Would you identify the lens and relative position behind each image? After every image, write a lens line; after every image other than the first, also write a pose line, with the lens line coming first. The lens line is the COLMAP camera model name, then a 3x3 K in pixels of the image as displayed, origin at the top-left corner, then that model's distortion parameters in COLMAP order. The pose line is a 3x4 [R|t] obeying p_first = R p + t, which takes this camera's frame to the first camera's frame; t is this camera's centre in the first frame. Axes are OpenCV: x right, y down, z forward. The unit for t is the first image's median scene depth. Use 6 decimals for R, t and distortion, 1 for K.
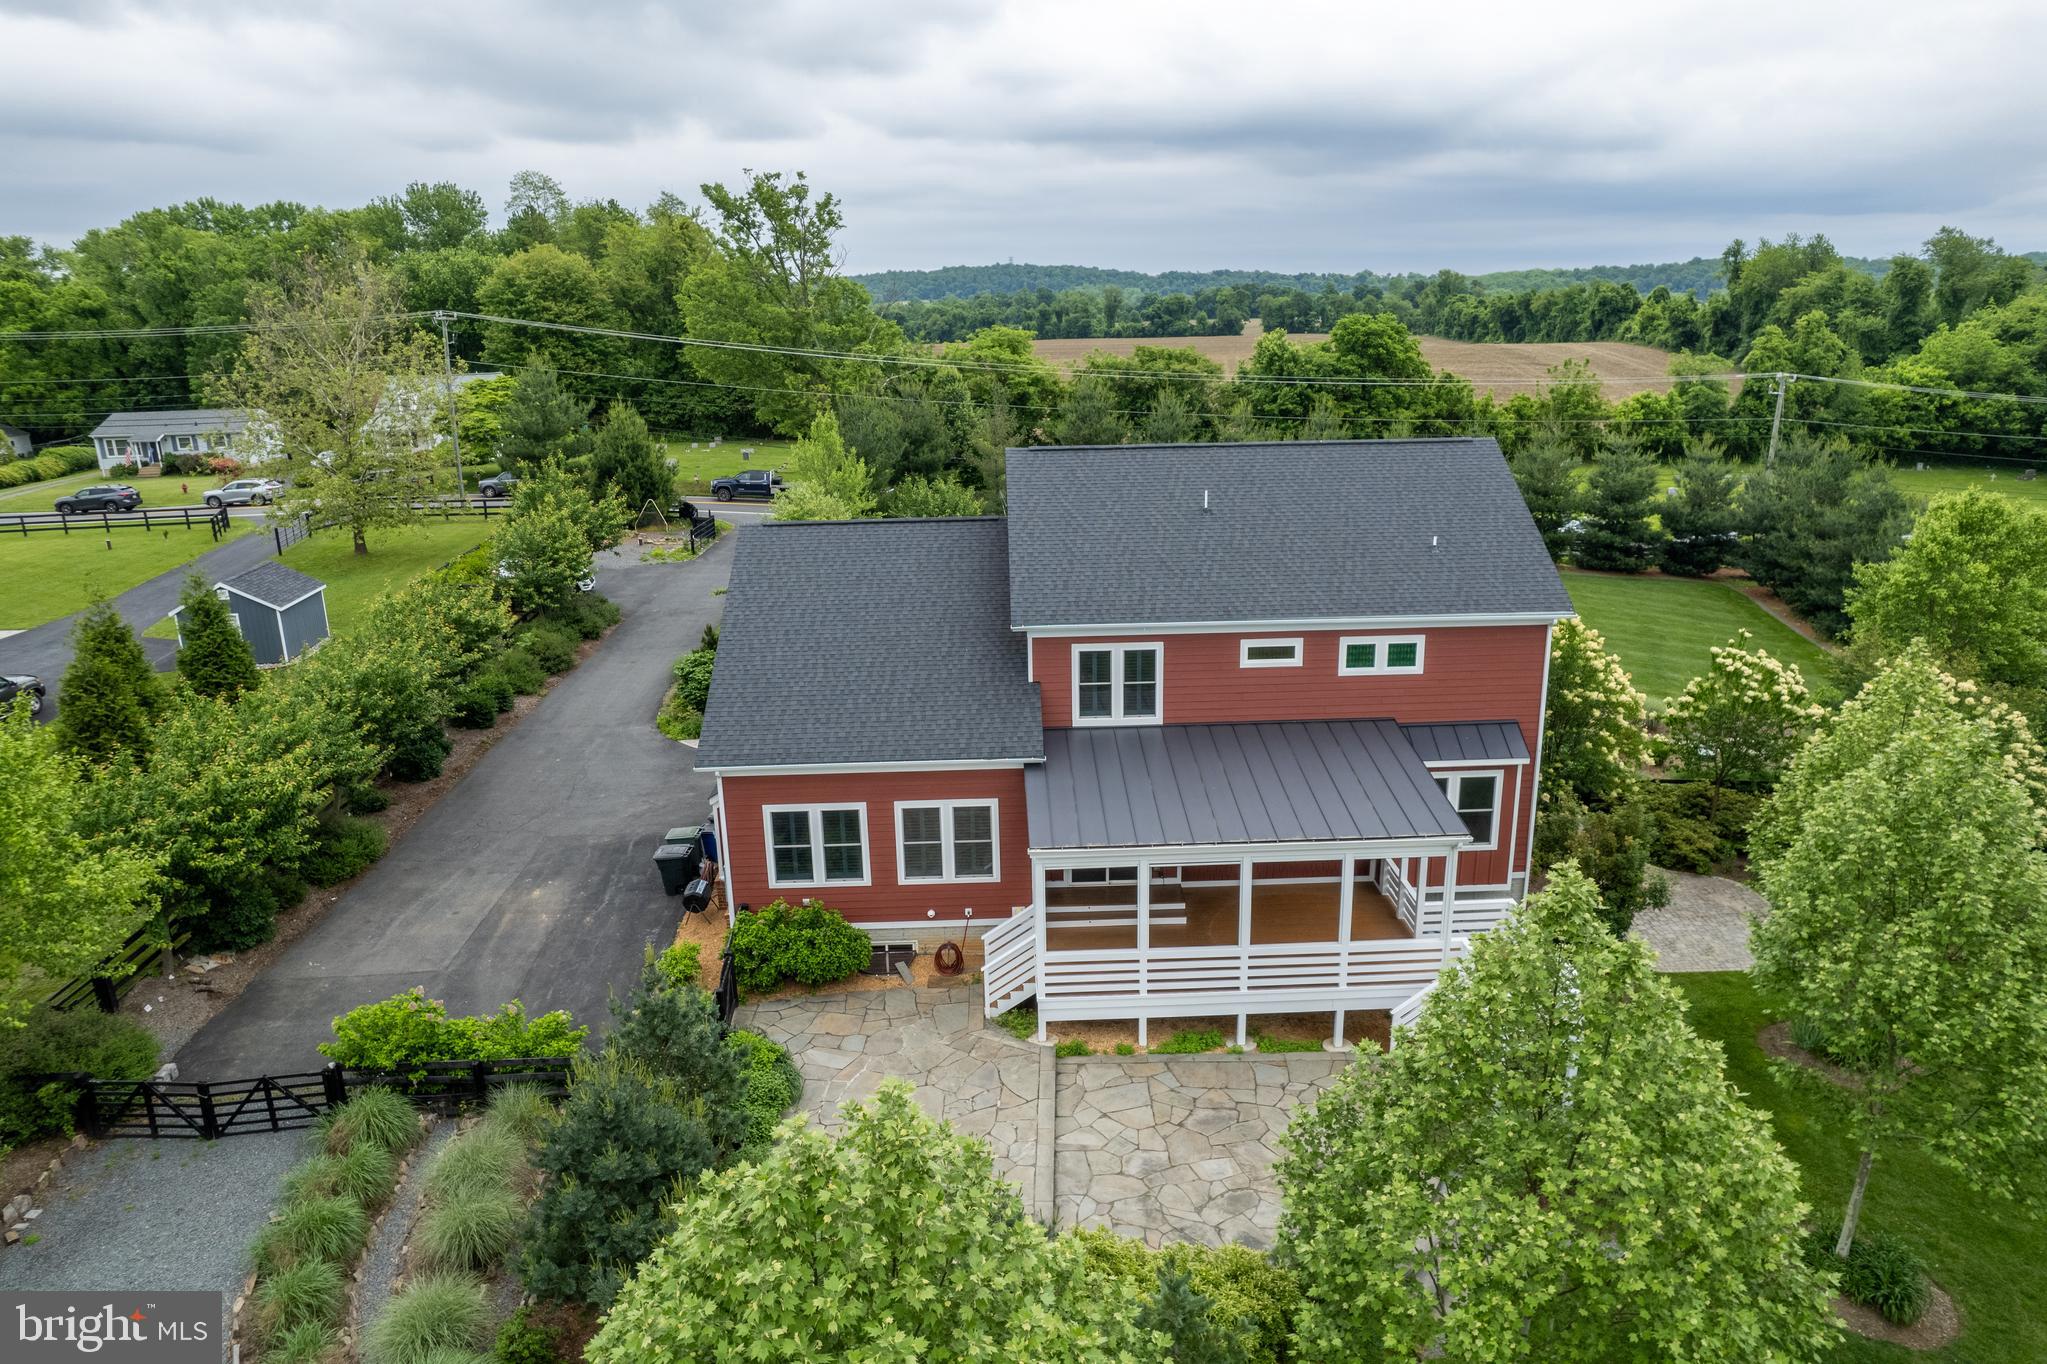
lens RADIAL K [[1316.0, 0, 1023.9], [0, 1316.0, 675.8], [0, 0, 1]] dist [-0.066227, 0.059077]
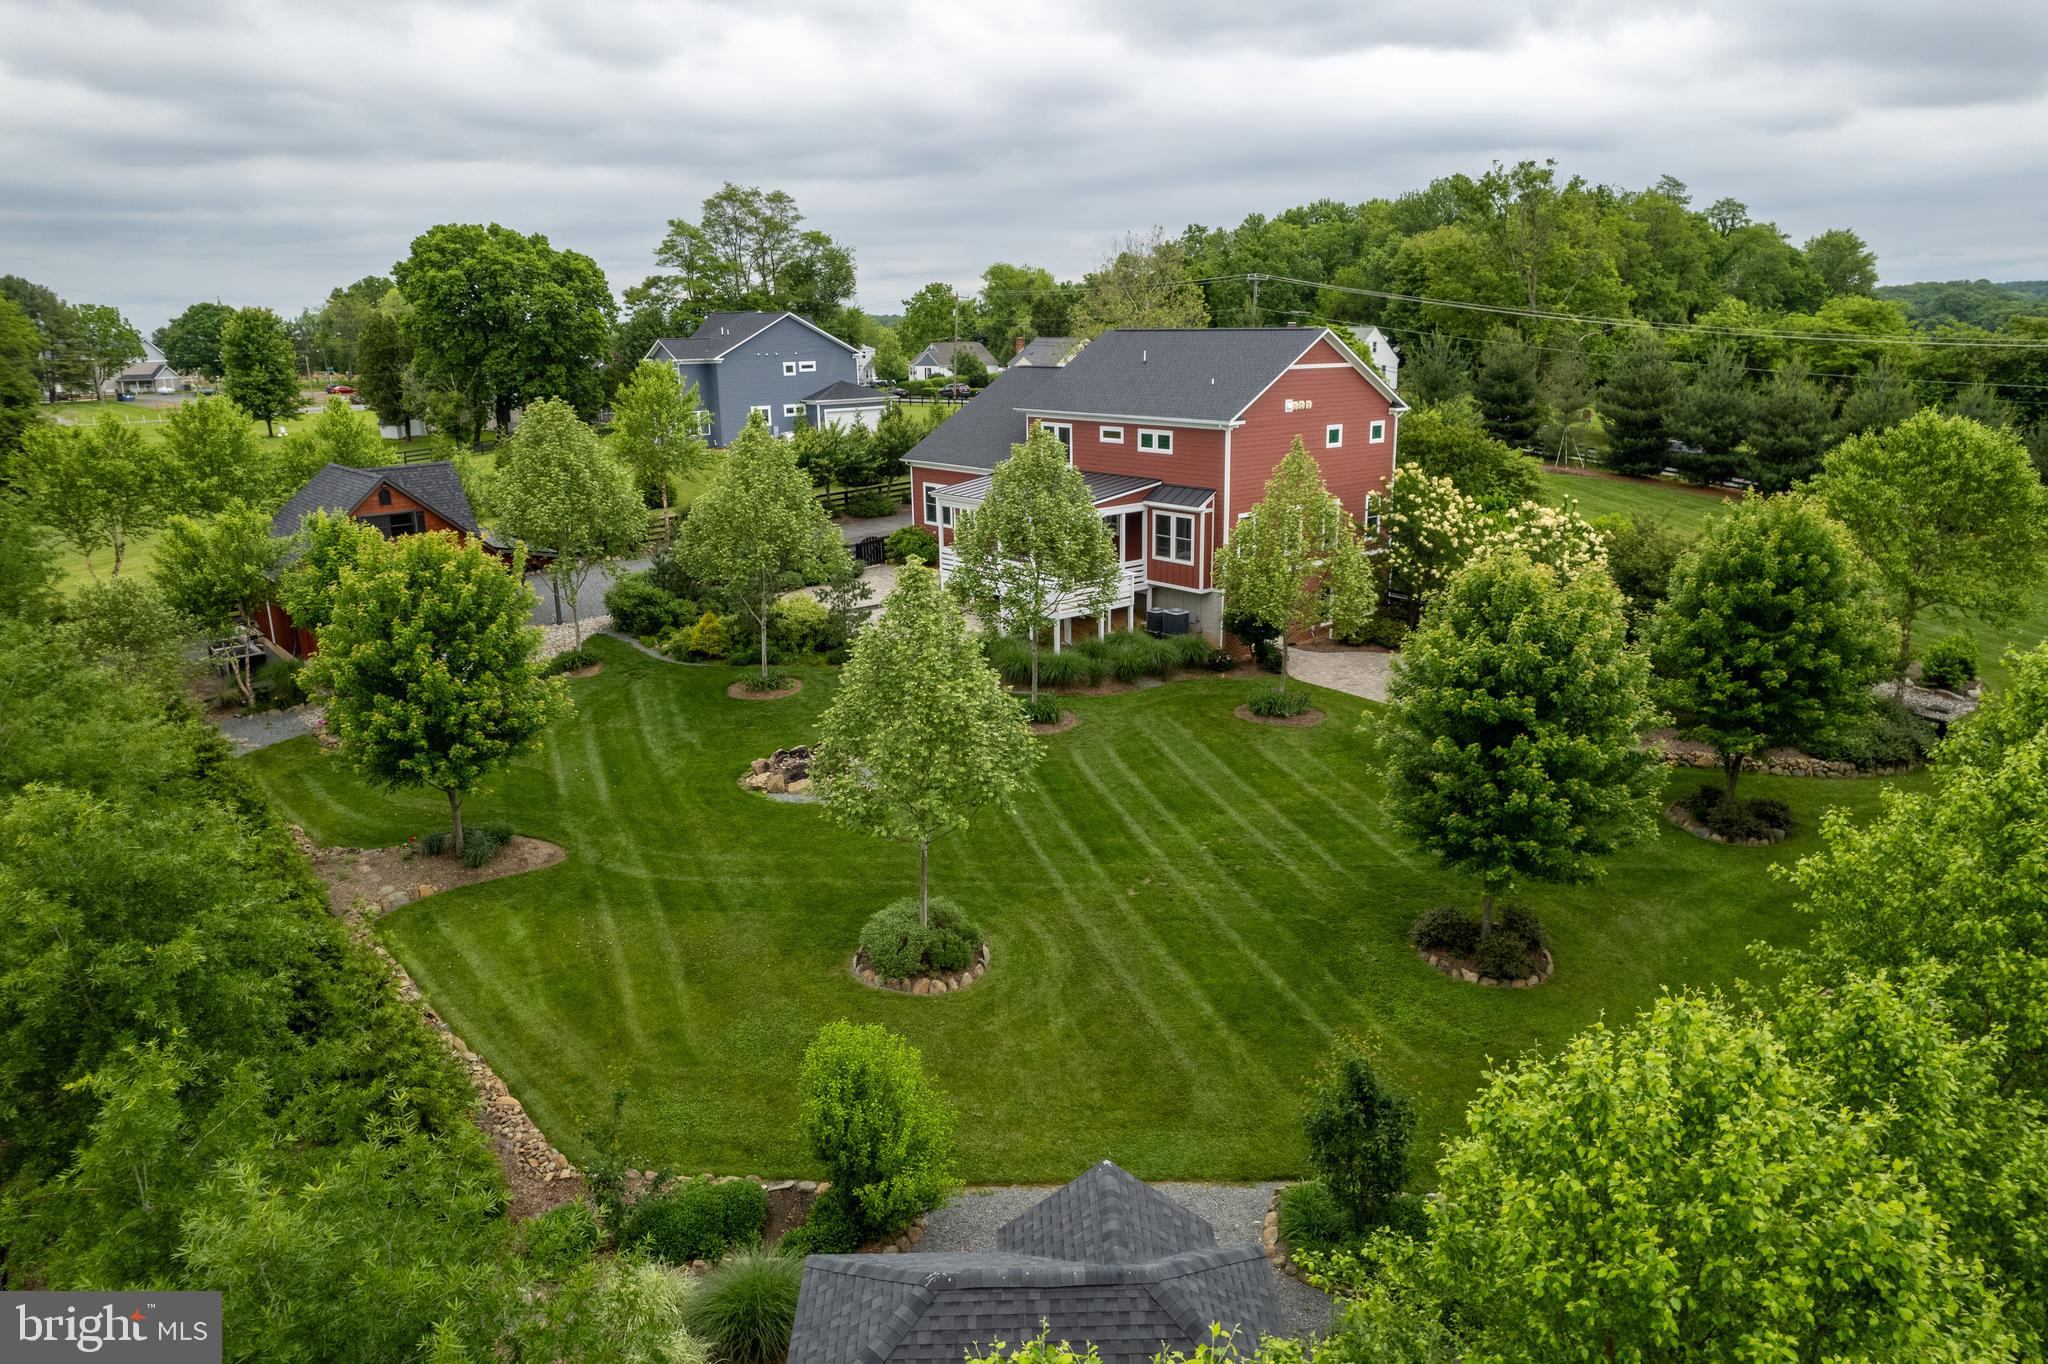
lens RADIAL K [[1316.6, 0, 1039.1], [0, 1316.6, 683.2], [0, 0, 1]] dist [-0.066227, 0.059077]
pose [[0.626313, 0.219168, -0.748129, 1.572162], [-0.210109, 0.971612, 0.108740, 0.141516], [0.750723, 0.089083, 0.654583, -0.239157]]
